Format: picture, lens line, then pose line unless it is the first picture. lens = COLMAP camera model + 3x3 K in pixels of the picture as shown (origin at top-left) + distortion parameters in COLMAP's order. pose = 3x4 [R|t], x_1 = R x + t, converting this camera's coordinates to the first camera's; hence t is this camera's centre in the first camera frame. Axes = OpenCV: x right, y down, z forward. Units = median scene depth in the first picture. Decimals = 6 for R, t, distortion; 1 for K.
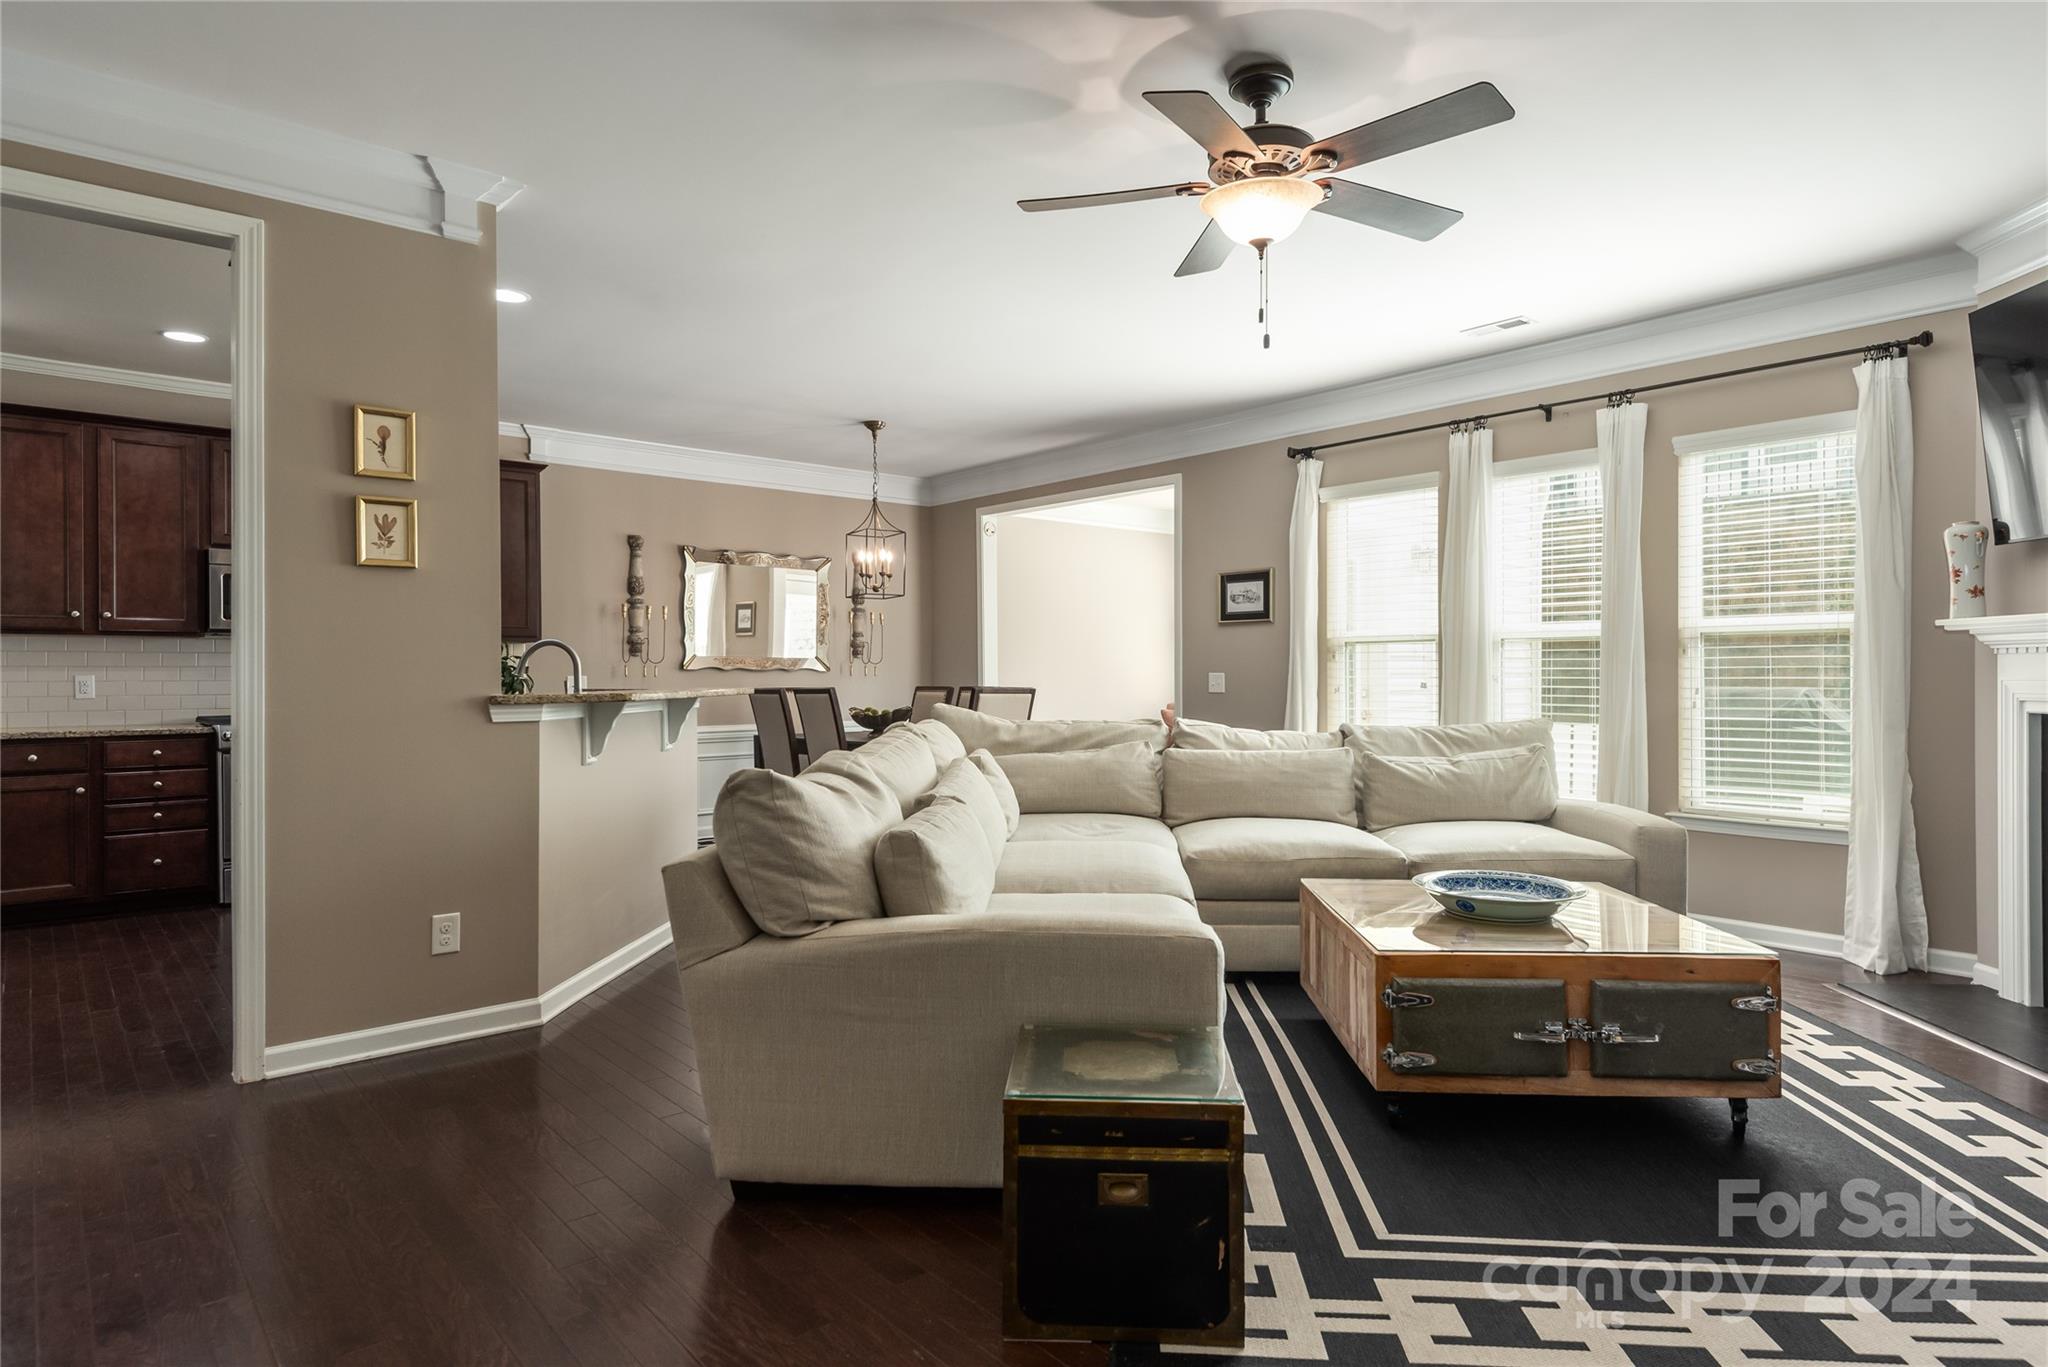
lens RADIAL K [[1160.7, 0, 1024.0], [0, 1160.7, 673.1], [0, 0, 1]] dist [0.033760, -0.008286]
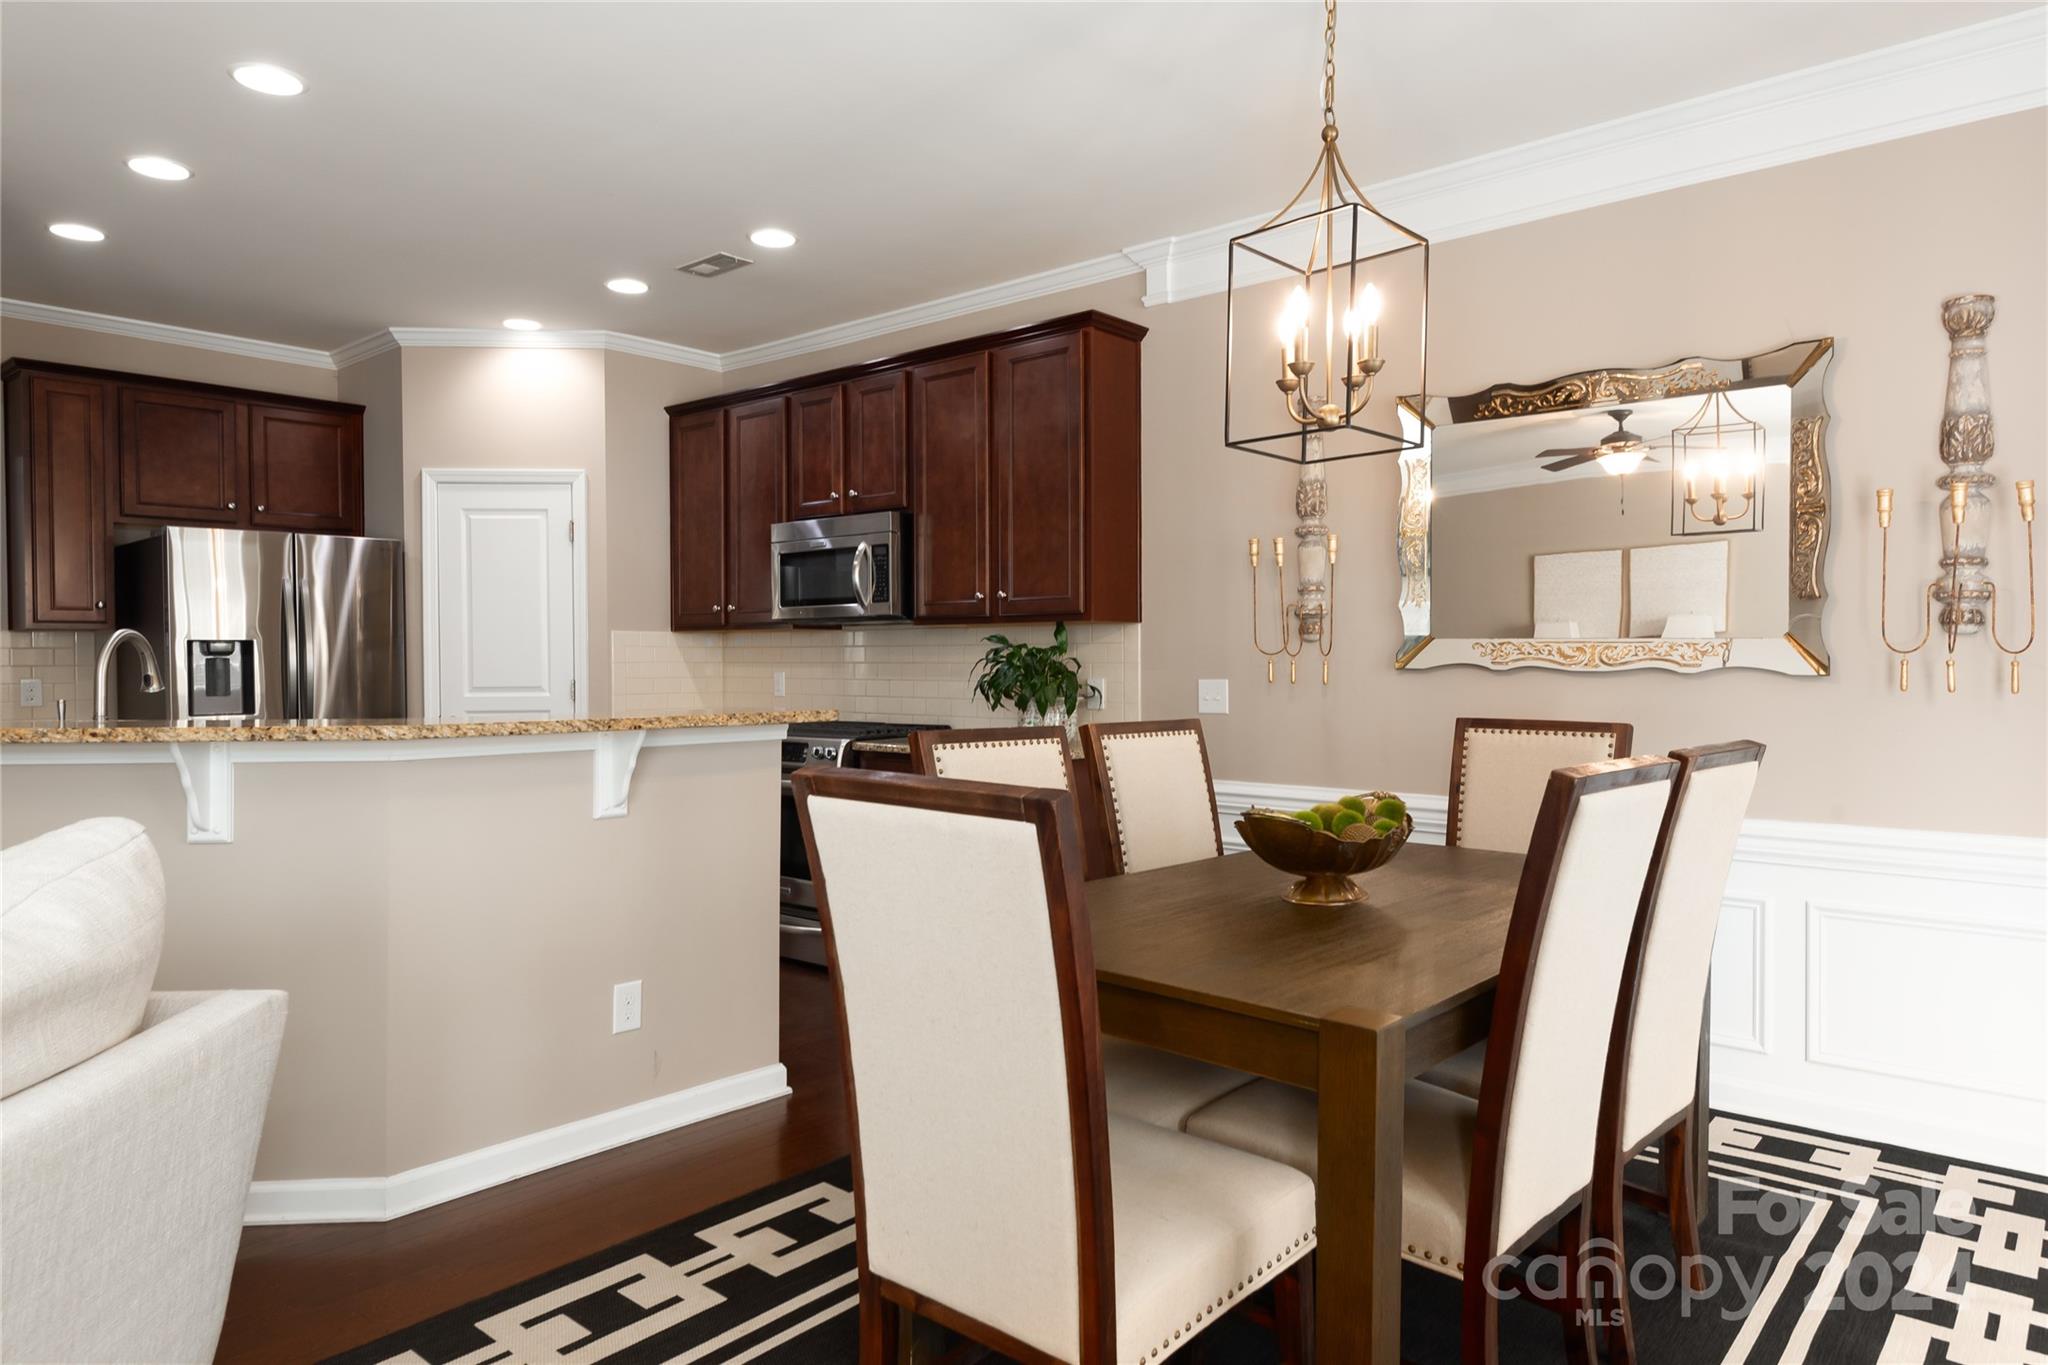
lens RADIAL K [[1284.1, 0, 1018.2], [0, 1284.1, 661.9], [0, 0, 1]] dist [0.026641, -0.002454]
pose [[0.141154, 0.006087, -0.989969, 0.264426], [0.002192, 0.999977, 0.006461, -0.013099], [0.989985, -0.003082, 0.141137, 1.100151]]
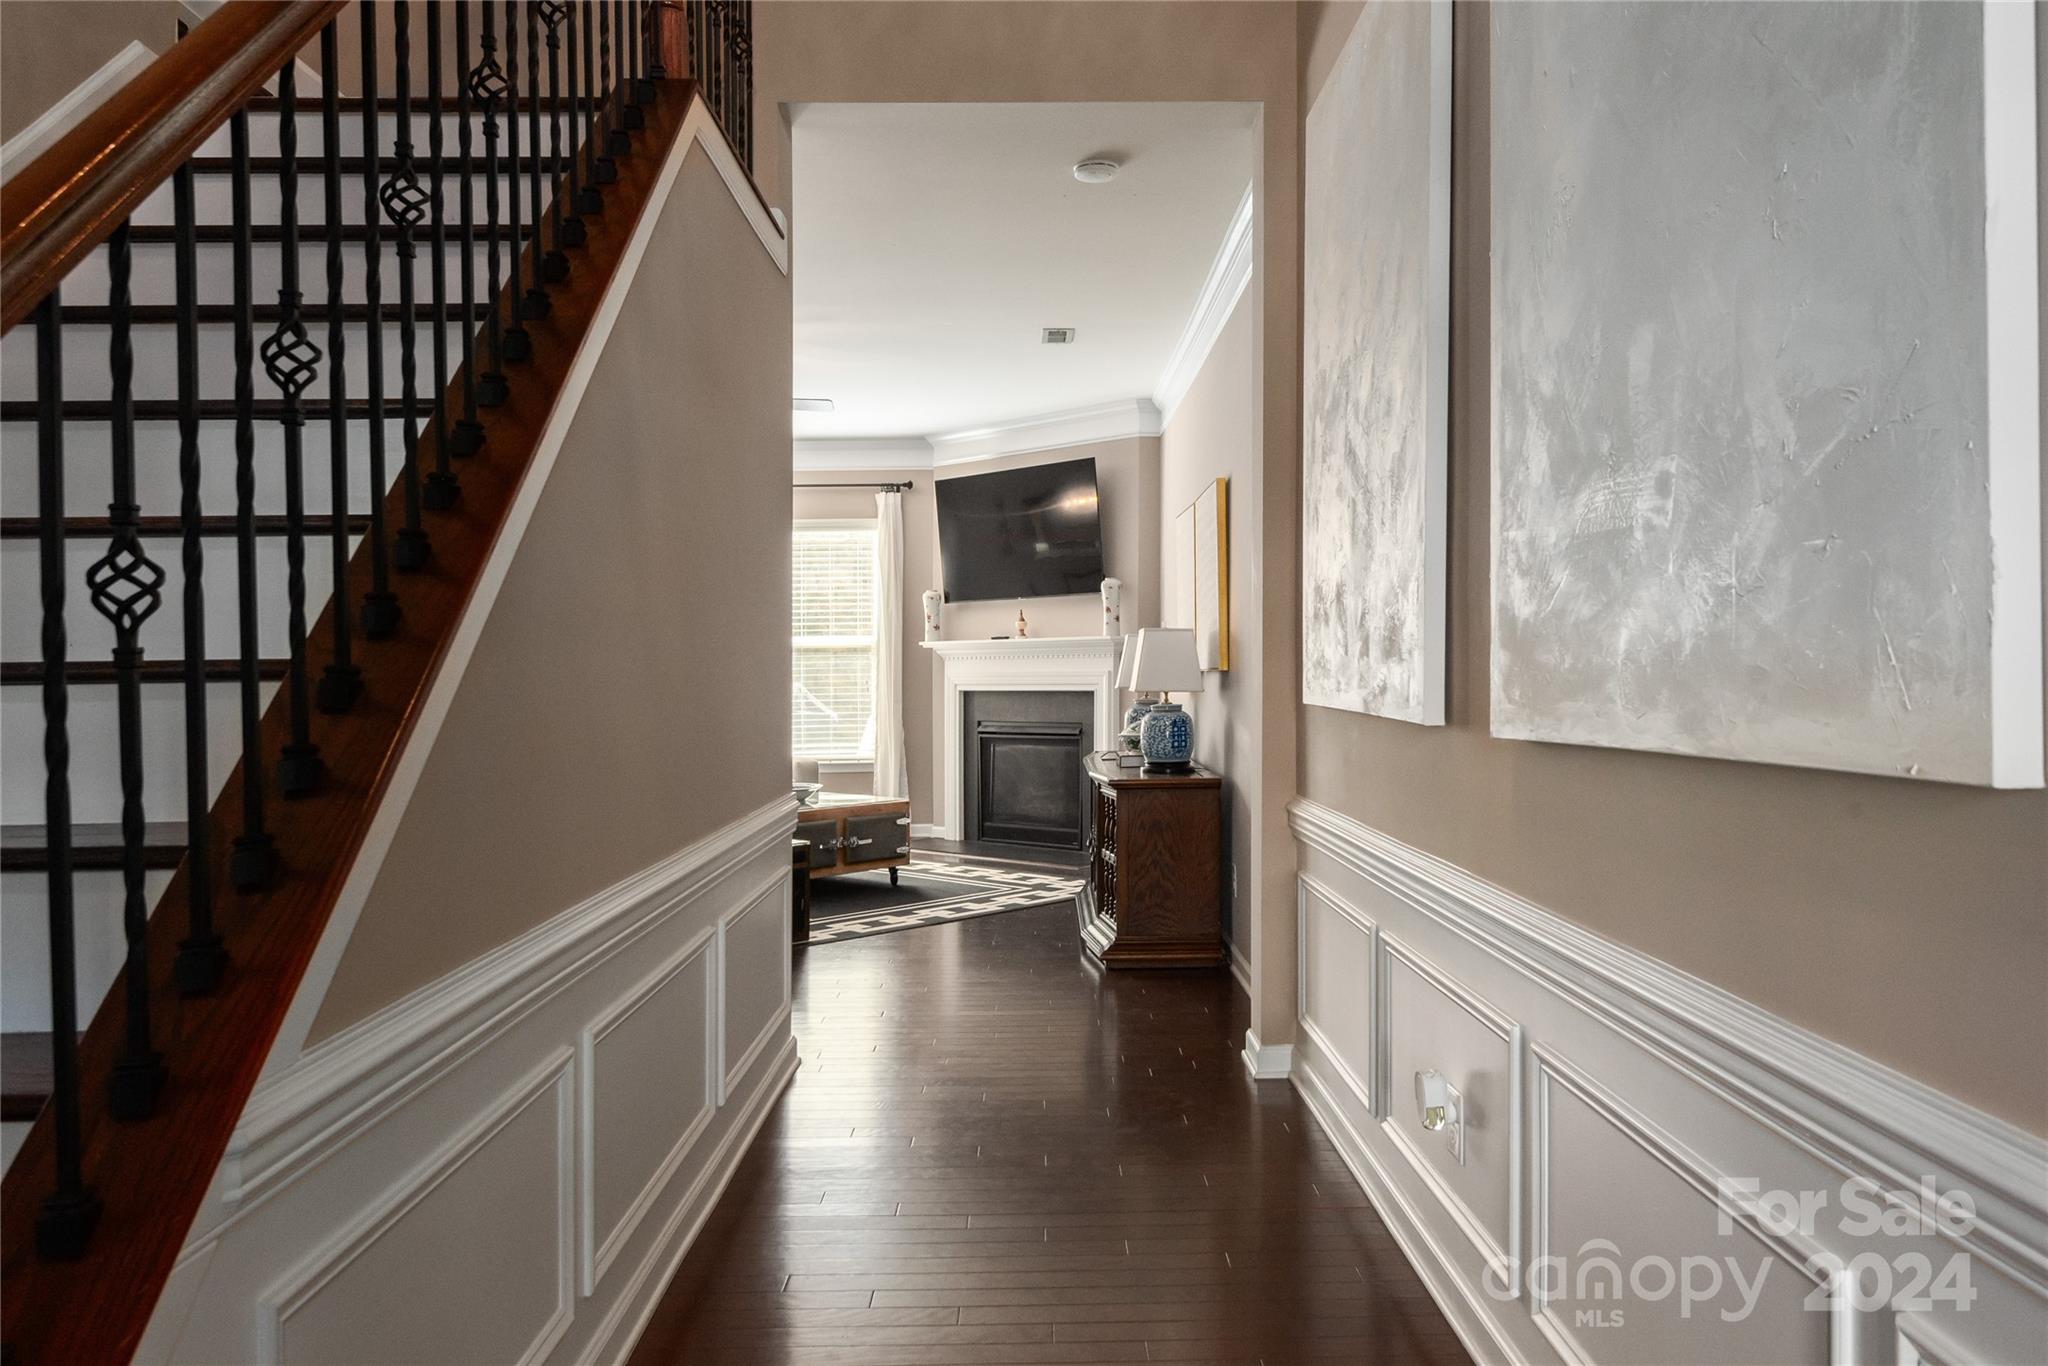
lens RADIAL K [[1546.7, 0, 1024.4], [0, 1546.7, 684.5], [0, 0, 1]] dist [-0.000061, -0.000001]
pose [[0.664610, -0.009188, 0.747134, -0.690773], [0.006049, 0.999958, 0.006916, 0.004096], [-0.747166, -0.000077, 0.664638, -0.543901]]
